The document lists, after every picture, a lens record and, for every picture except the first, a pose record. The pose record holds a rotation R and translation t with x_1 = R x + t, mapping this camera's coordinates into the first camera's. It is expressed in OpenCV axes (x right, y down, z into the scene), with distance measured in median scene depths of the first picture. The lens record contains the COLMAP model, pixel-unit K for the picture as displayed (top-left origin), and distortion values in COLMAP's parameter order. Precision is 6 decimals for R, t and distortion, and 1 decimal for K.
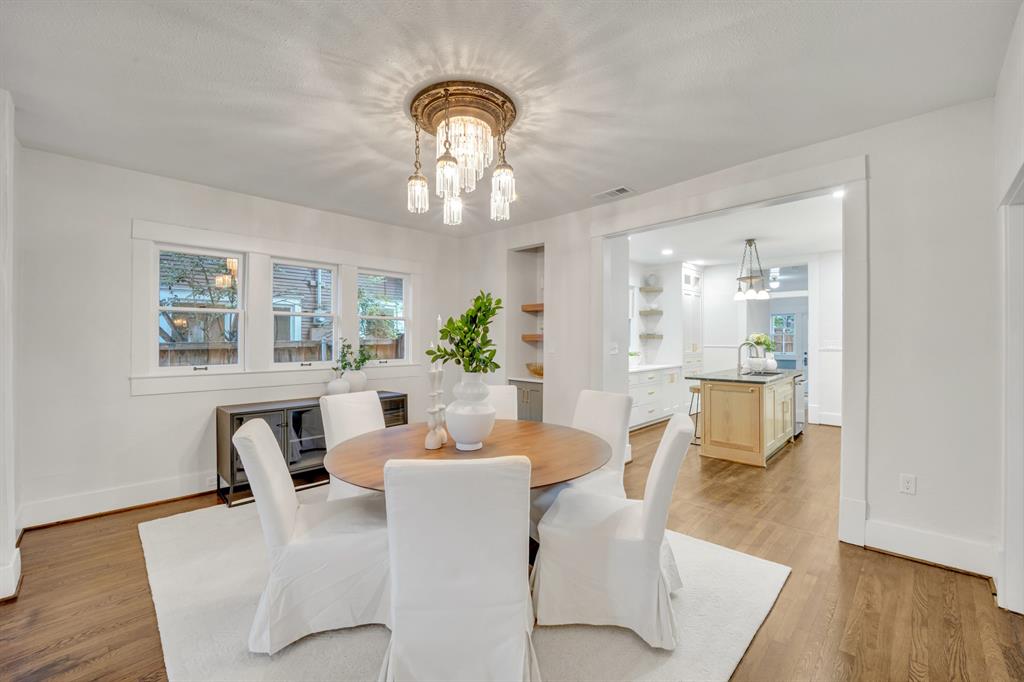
lens RADIAL K [[421.7, 0, 504.0], [0, 421.7, 339.0], [0, 0, 1]] dist [-0.017483, -0.000832]
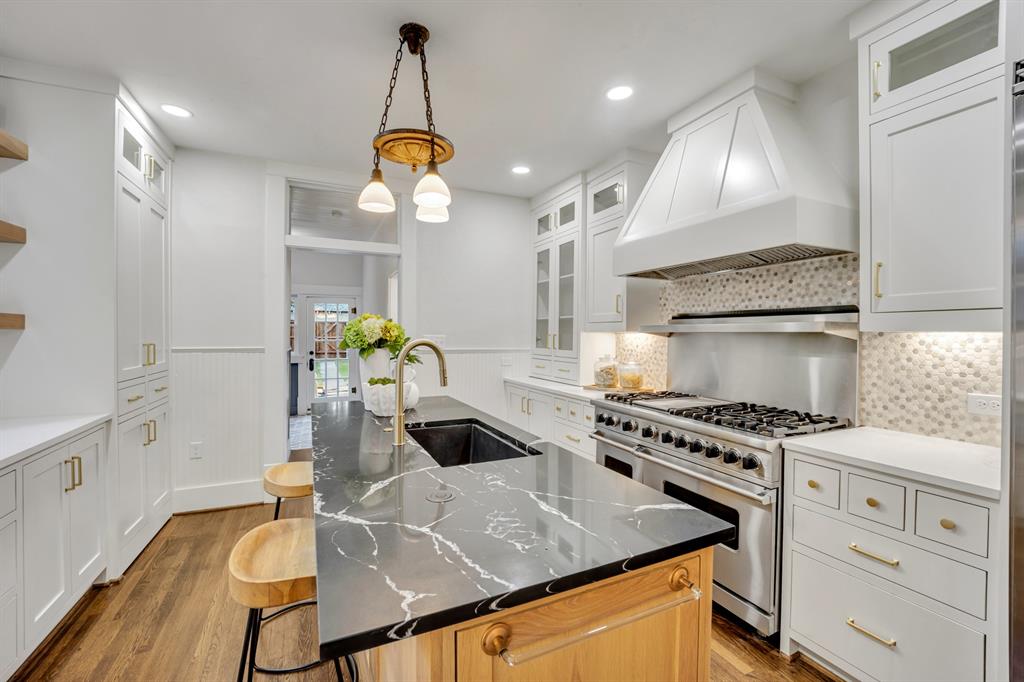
lens RADIAL K [[421.7, 0, 518.4], [0, 421.7, 336.8], [0, 0, 1]] dist [-0.017483, -0.000832]
pose [[0.320764, -0.002984, 0.947154, 0.631786], [-0.010332, 0.999925, 0.006649, 0.000409], [-0.947103, -0.011919, 0.320709, 1.694956]]
